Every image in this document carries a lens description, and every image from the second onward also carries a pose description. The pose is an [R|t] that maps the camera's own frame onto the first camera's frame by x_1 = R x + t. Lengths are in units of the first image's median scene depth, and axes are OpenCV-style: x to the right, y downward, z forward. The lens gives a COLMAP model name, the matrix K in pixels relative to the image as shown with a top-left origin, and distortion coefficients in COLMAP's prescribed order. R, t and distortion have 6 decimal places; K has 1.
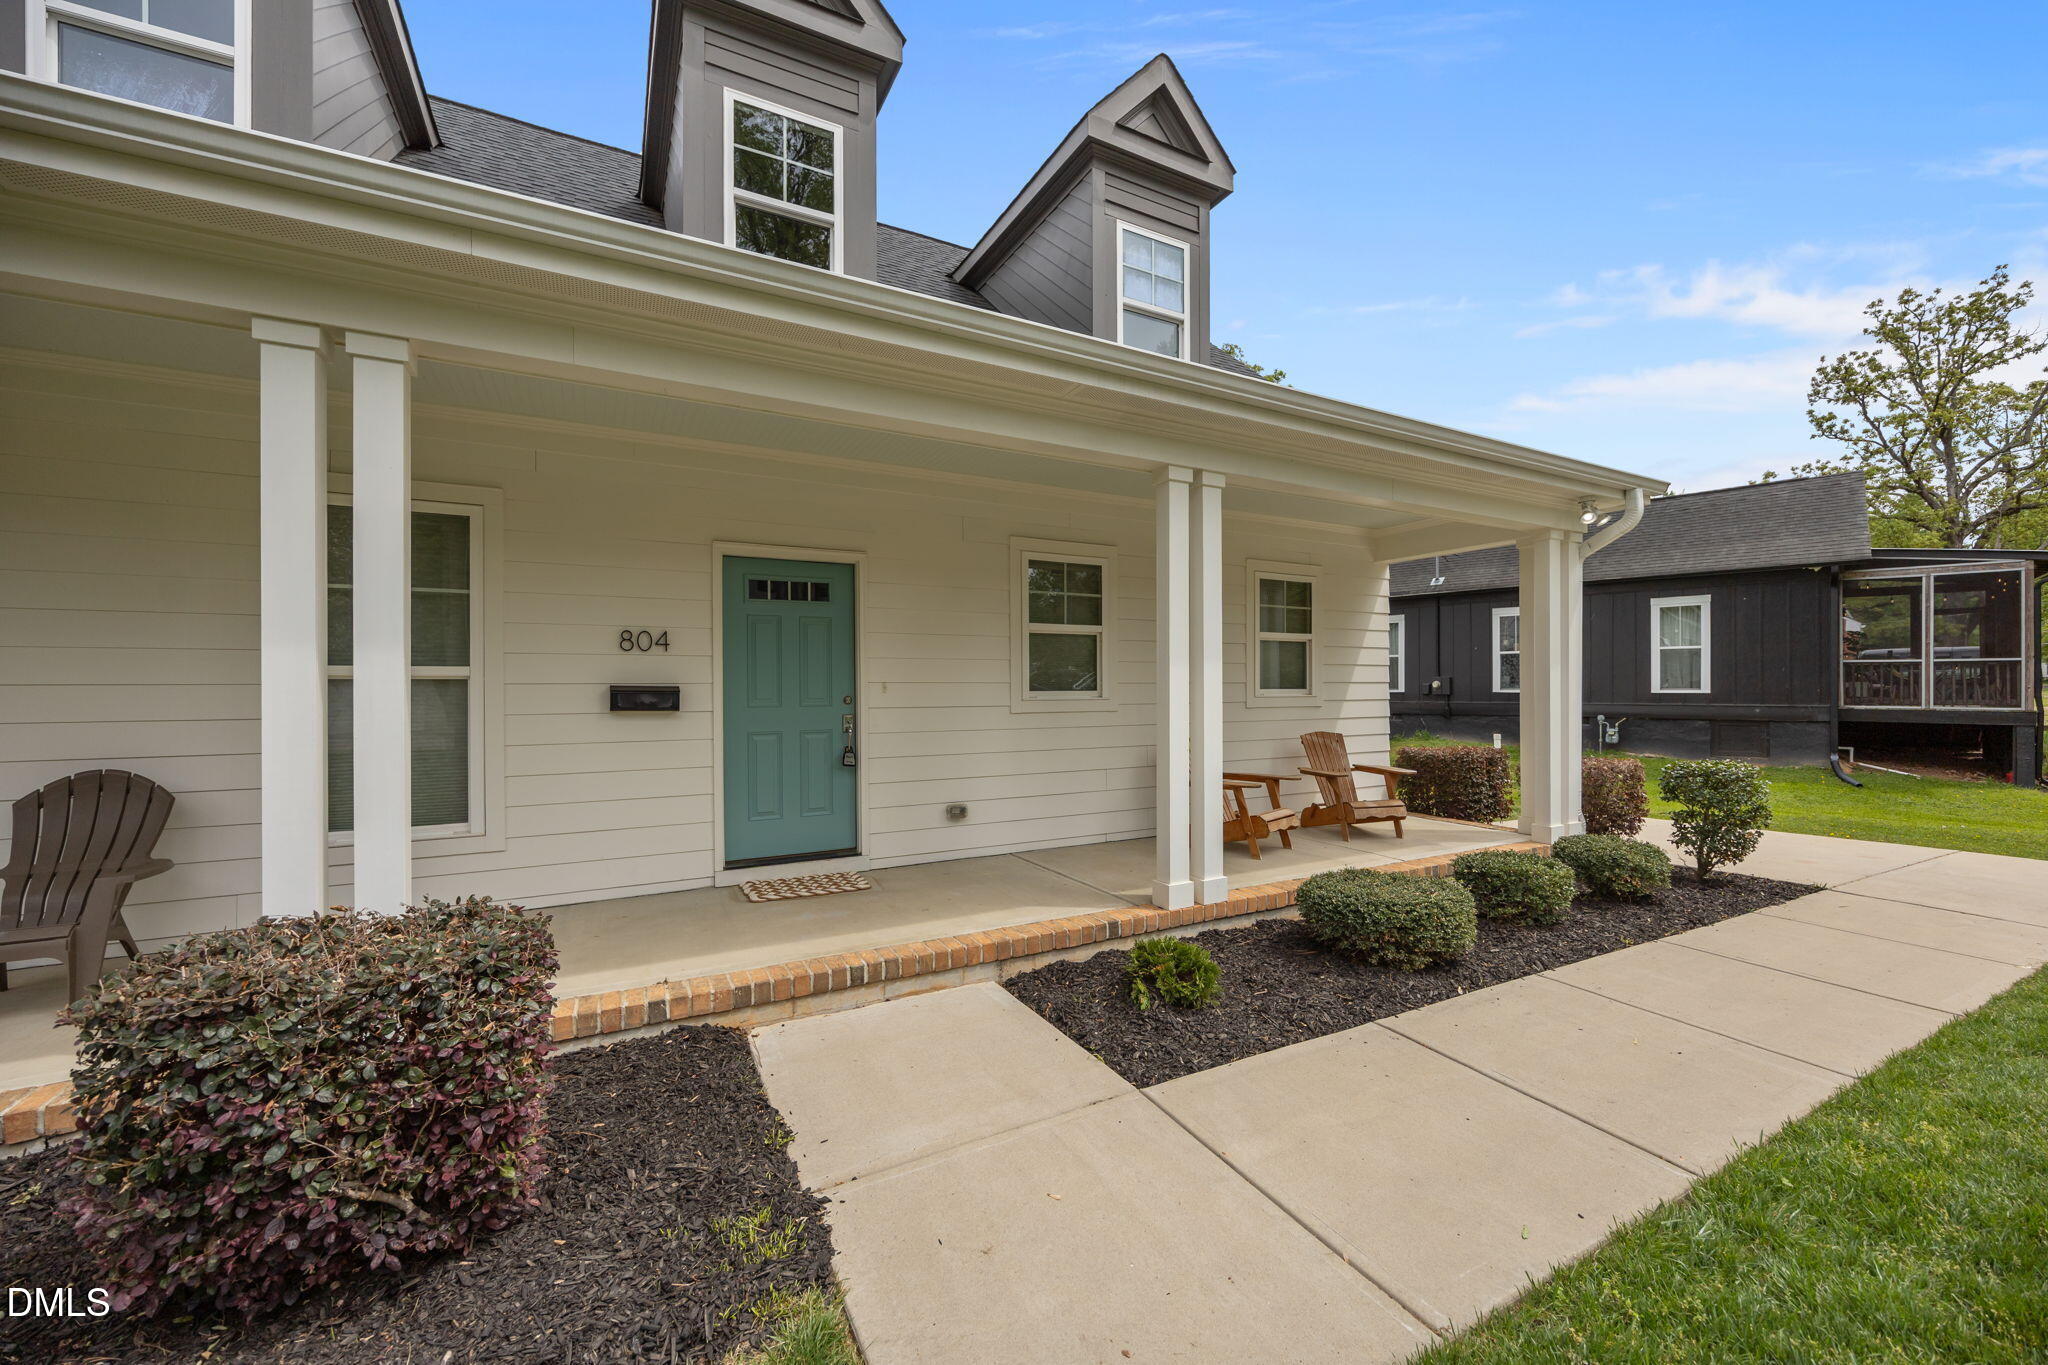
lens RADIAL K [[785.5, 0, 1024.0], [0, 785.5, 682.5], [0, 0, 1]] dist [0.000079, -0.000060]
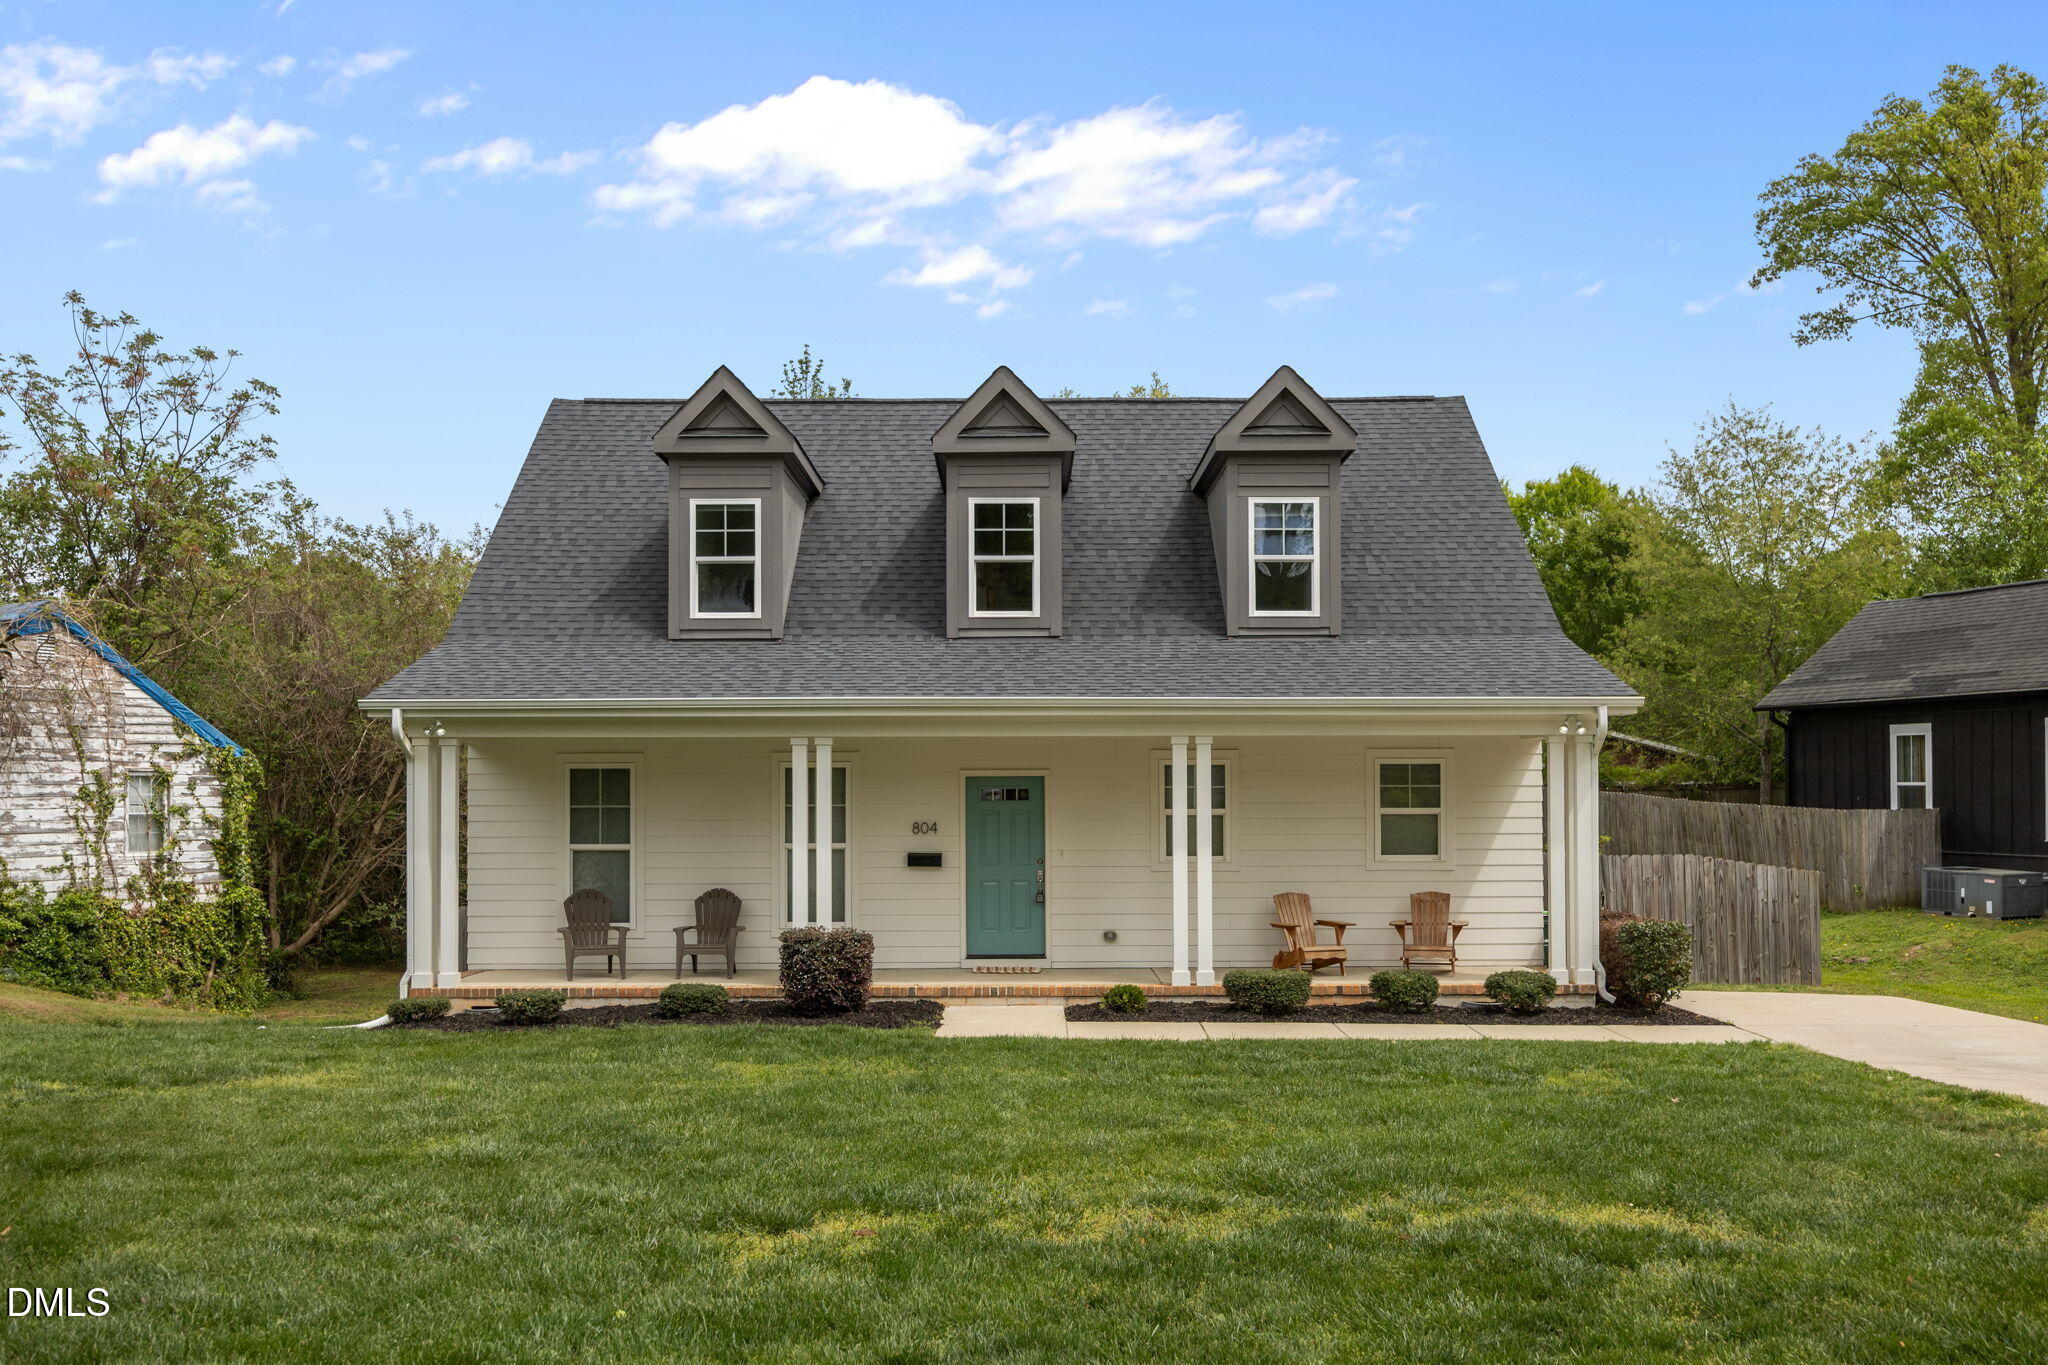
lens RADIAL K [[1804.3, 0, 1024.0], [0, 1804.3, 682.5], [0, 0, 1]] dist [-0.006669, -0.002847]
pose [[0.880681, -0.026339, -0.472977, 1.655547], [0.003252, 0.998766, -0.049562, -0.176518], [0.473698, 0.042110, 0.879680, -2.507354]]
